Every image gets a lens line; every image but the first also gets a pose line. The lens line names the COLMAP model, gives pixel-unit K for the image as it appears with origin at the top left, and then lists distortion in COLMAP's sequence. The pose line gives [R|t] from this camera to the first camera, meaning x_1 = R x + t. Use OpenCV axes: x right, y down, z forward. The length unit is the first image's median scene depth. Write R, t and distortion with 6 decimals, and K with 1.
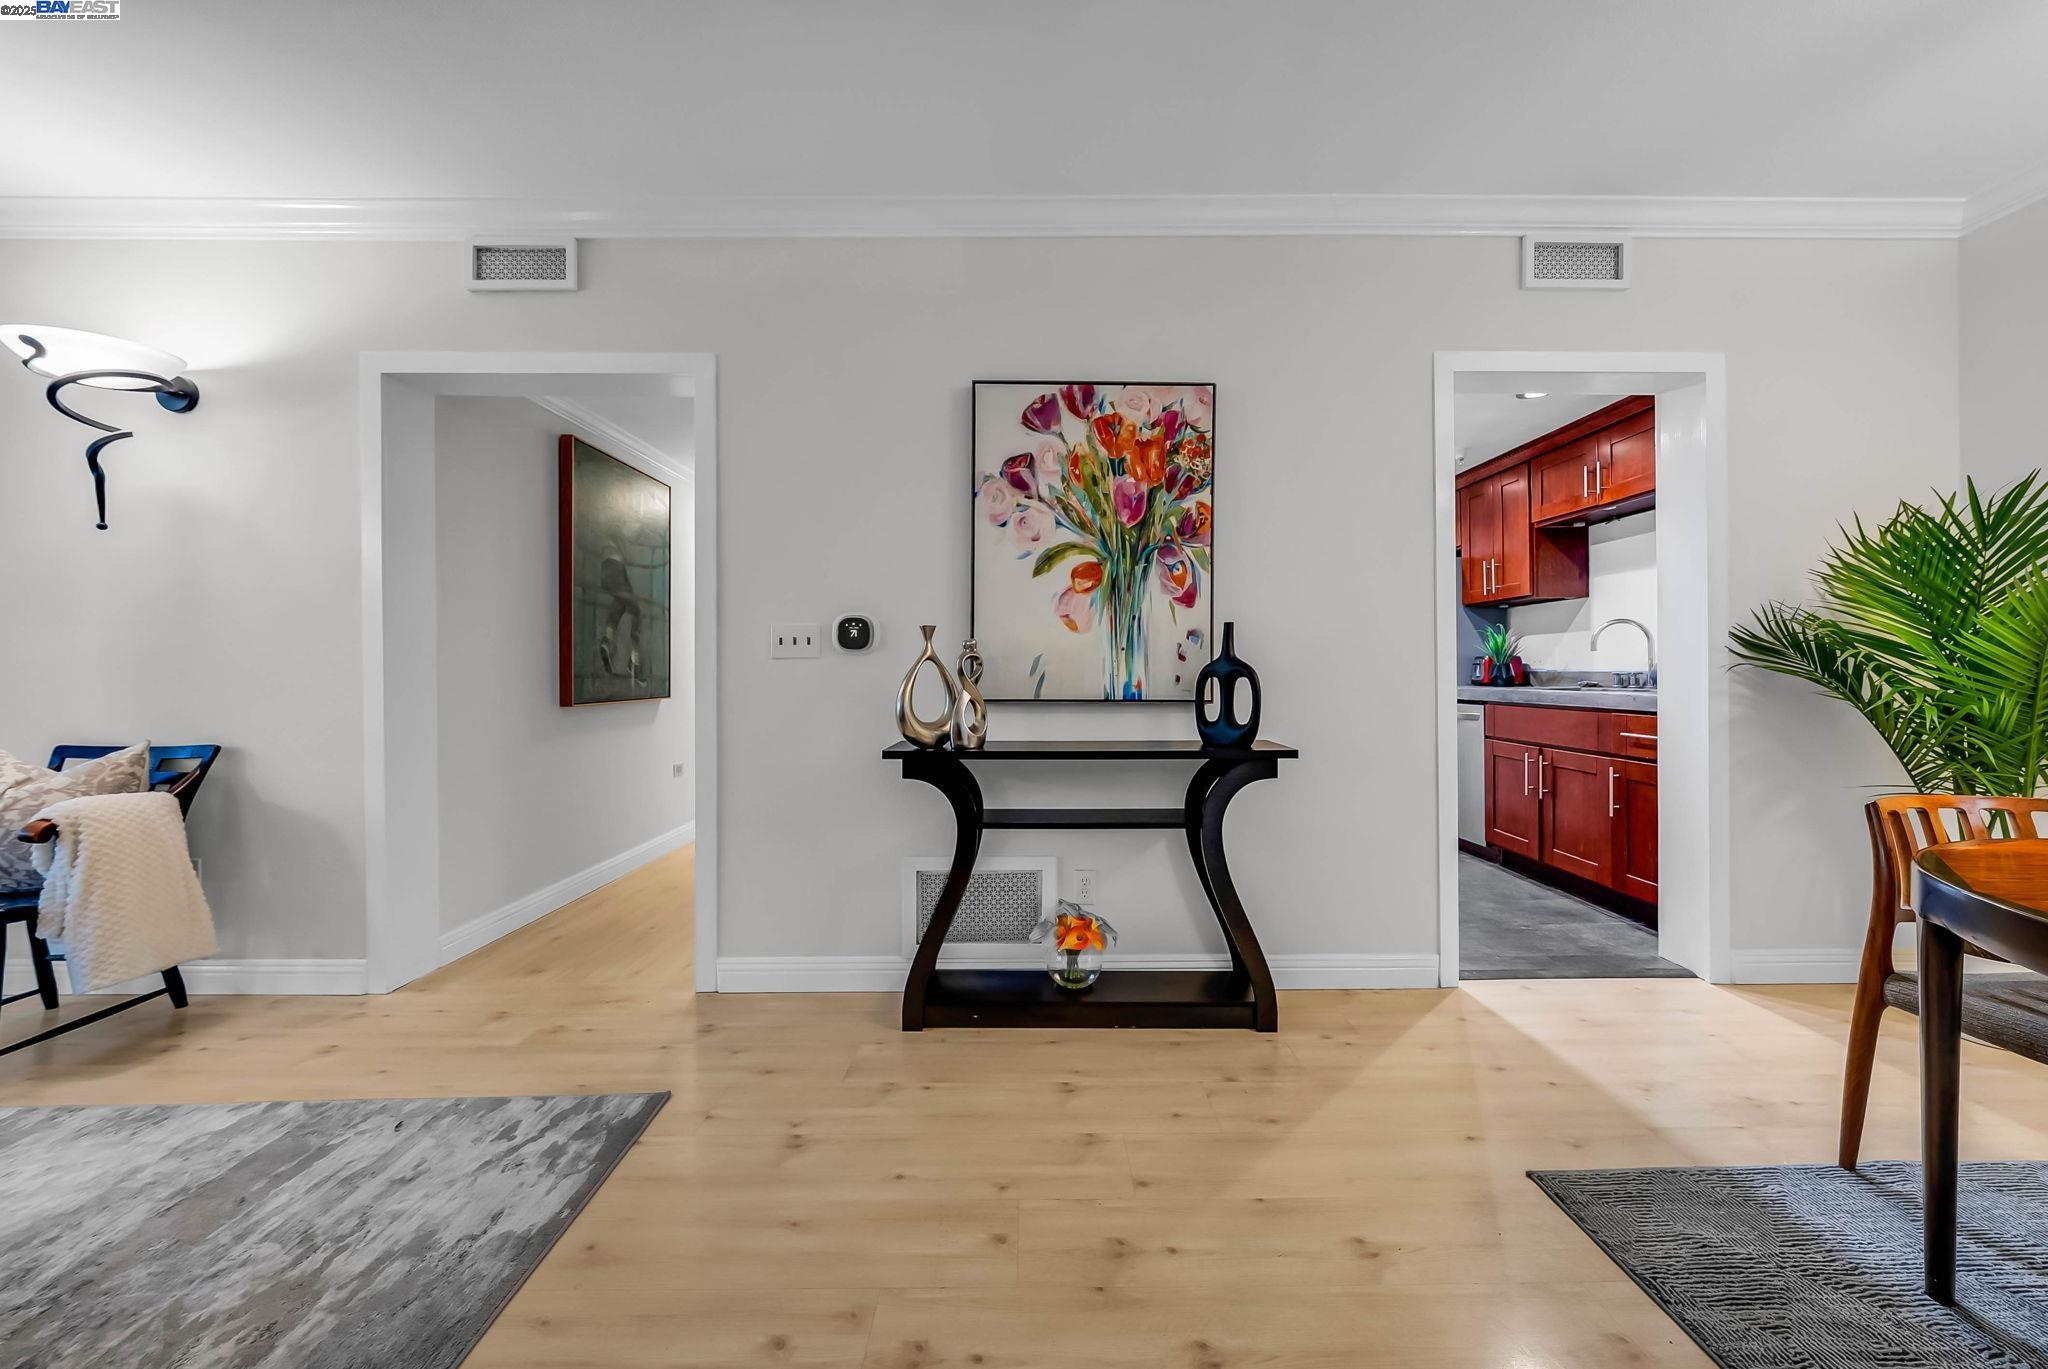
lens RADIAL K [[703.6, 0, 1037.0], [0, 703.6, 678.6], [0, 0, 1]] dist [0.000742, 0.000085]
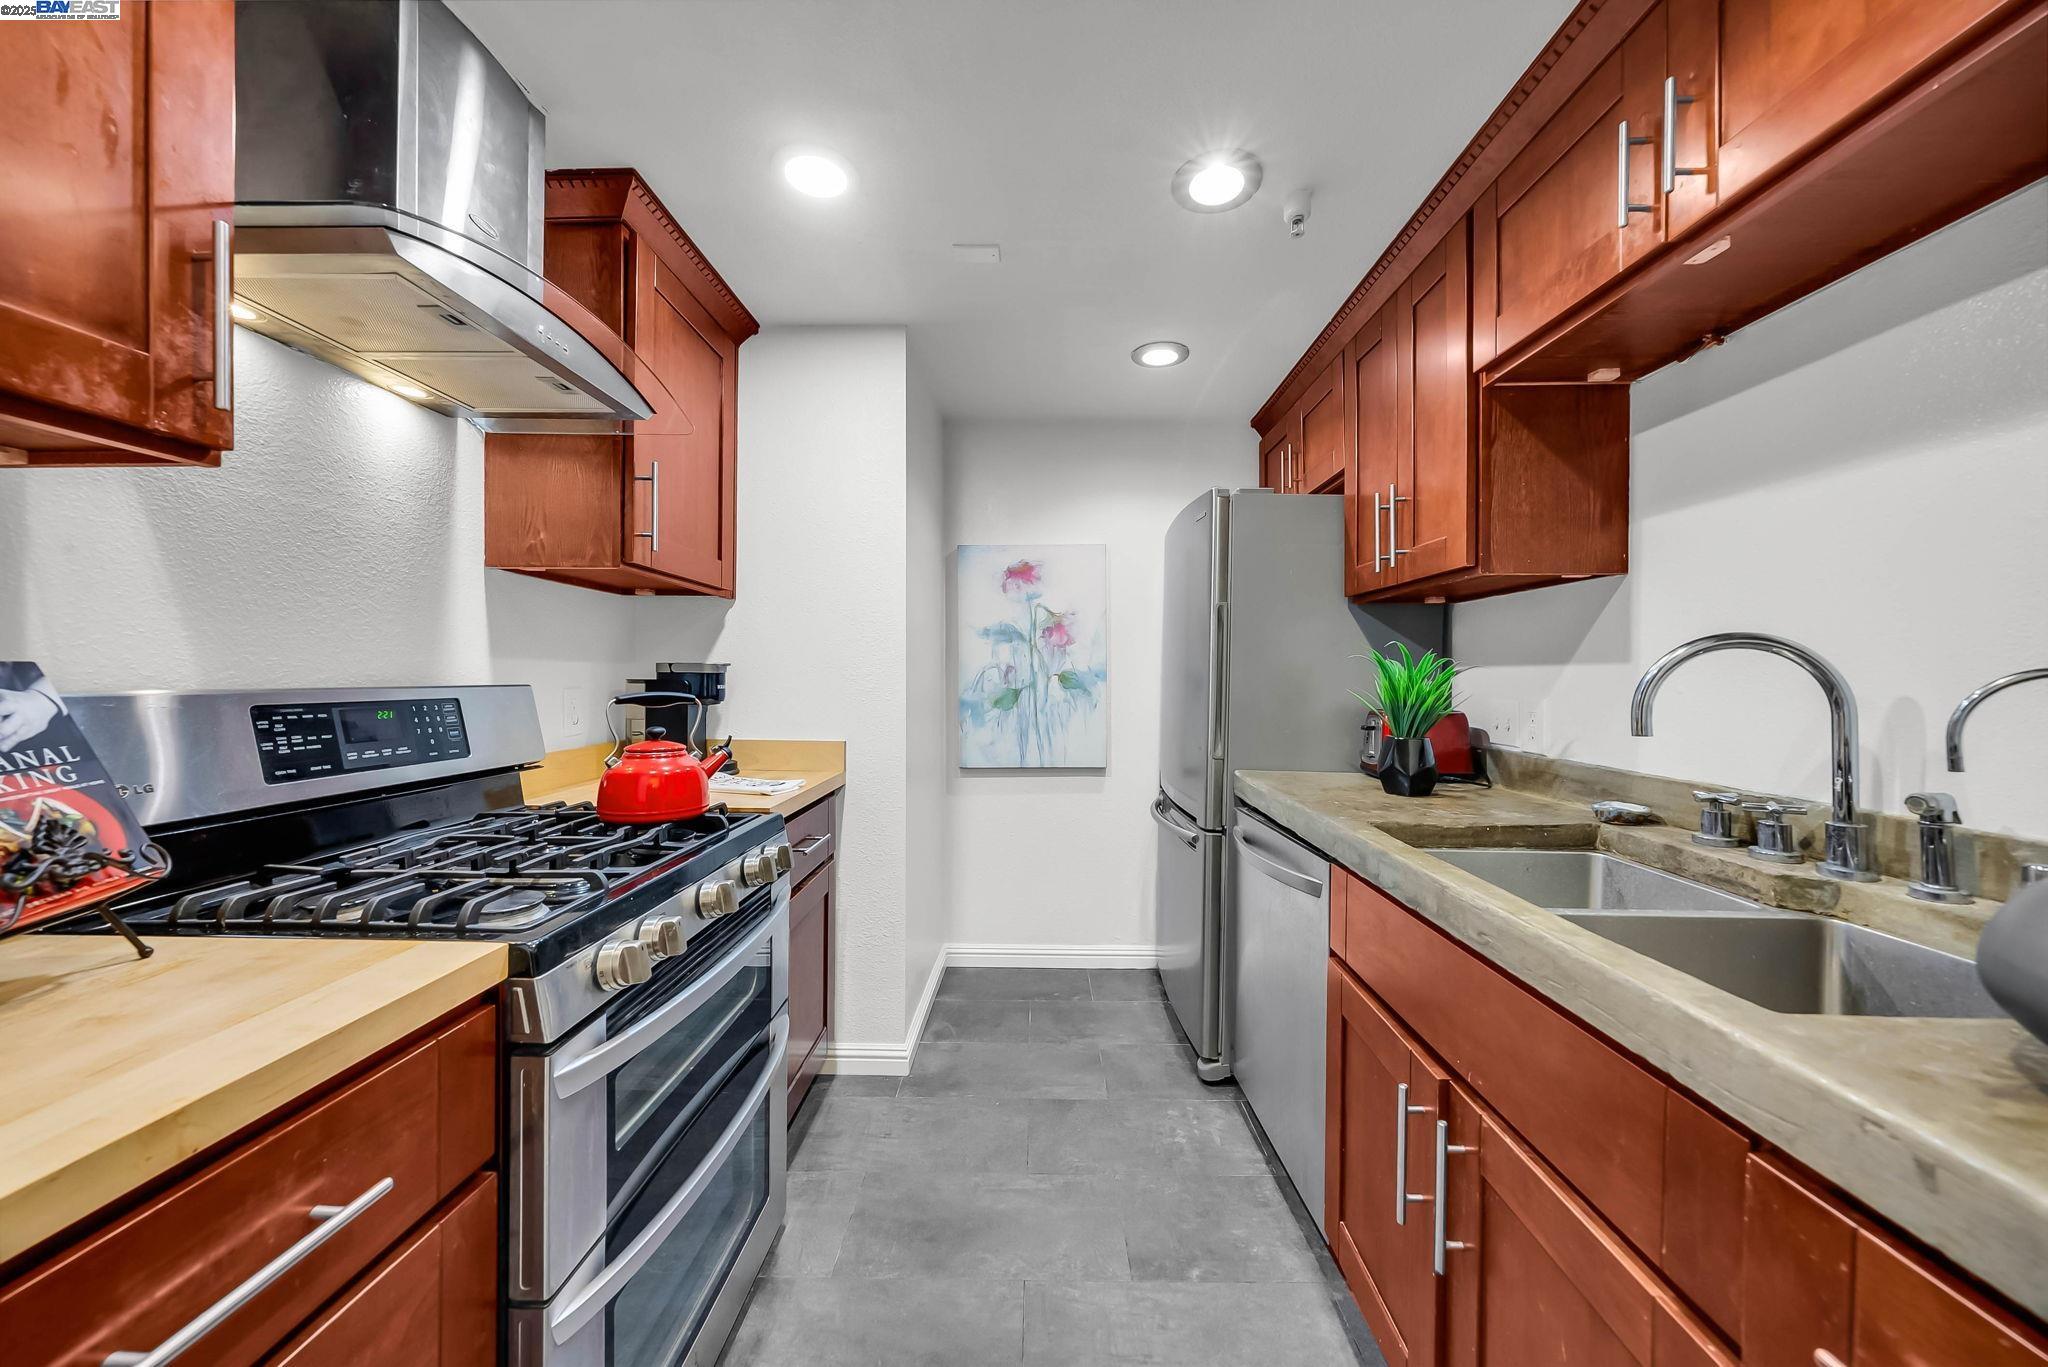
lens RADIAL K [[703.6, 0, 1037.0], [0, 703.6, 677.6], [0, 0, 1]] dist [0.000742, 0.000085]
pose [[0.999309, 0.015602, -0.033739, 0.484554], [-0.015668, 0.999876, -0.001686, -0.054937], [0.033709, 0.002214, 0.999429, 0.616684]]
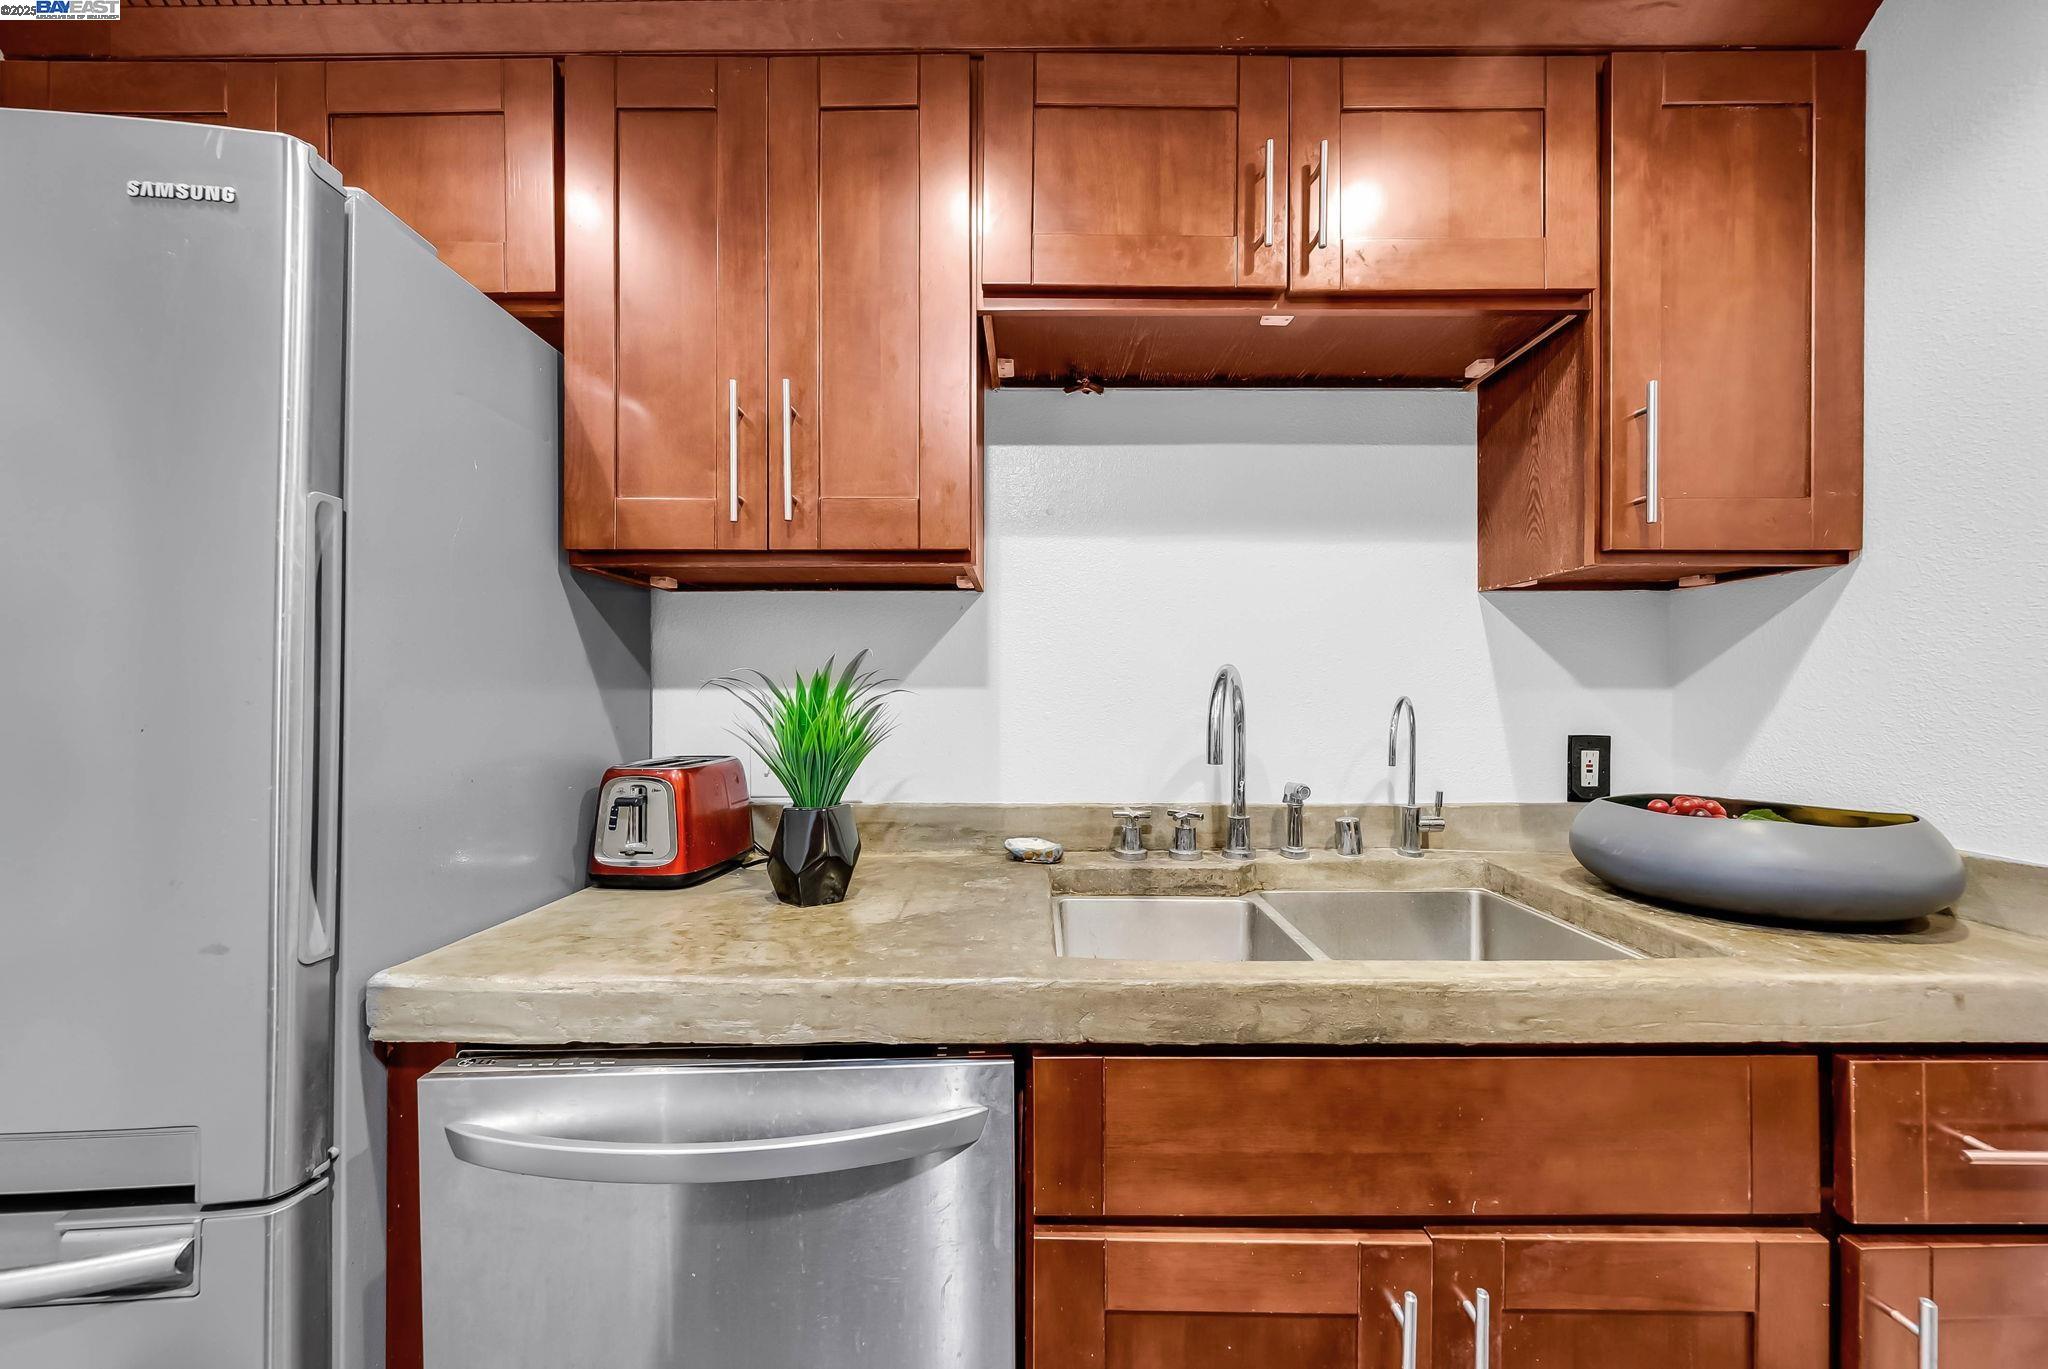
lens RADIAL K [[740.1, 0, 1016.3], [0, 740.1, 696.8], [0, 0, 1]] dist [-0.006299, 0.000104]
pose [[0.017899, 0.009479, 0.999795, 0.421507], [0.006724, 0.999931, -0.009600, -0.060178], [-0.999817, 0.006894, 0.017834, 0.977999]]
